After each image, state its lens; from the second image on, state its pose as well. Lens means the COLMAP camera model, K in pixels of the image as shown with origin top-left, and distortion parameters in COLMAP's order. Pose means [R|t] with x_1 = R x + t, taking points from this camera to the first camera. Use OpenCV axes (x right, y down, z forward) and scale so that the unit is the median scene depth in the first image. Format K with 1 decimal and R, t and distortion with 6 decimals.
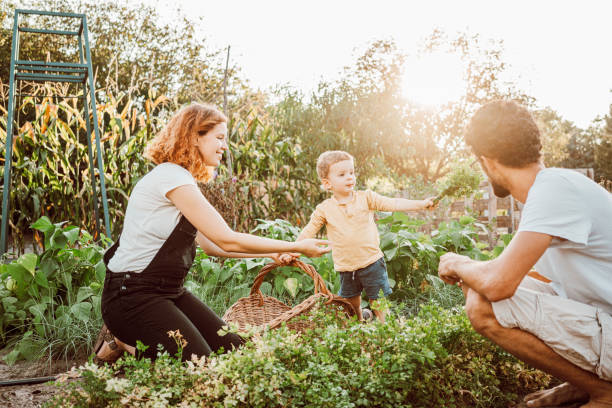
lens RADIAL K [[630.3, 0, 306.0], [0, 630.3, 204.0], [0, 0, 1]] dist [0.049652, -0.187024]
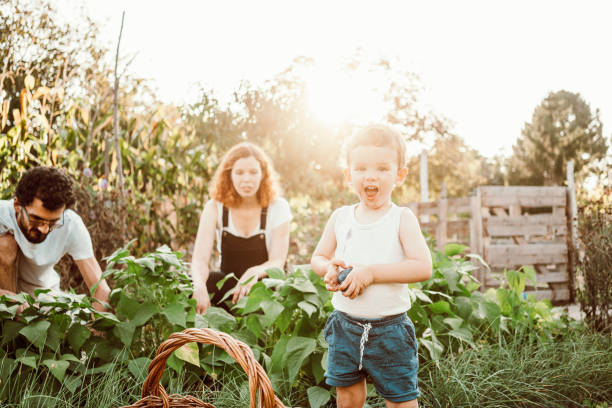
lens RADIAL K [[630.3, 0, 306.0], [0, 630.3, 204.0], [0, 0, 1]] dist [0.049652, -0.187024]
pose [[0.990426, 0.021137, 0.136414, -0.003259], [-0.016435, 0.999234, -0.035502, 0.000830], [-0.137060, 0.032920, 0.990016, 0.151462]]
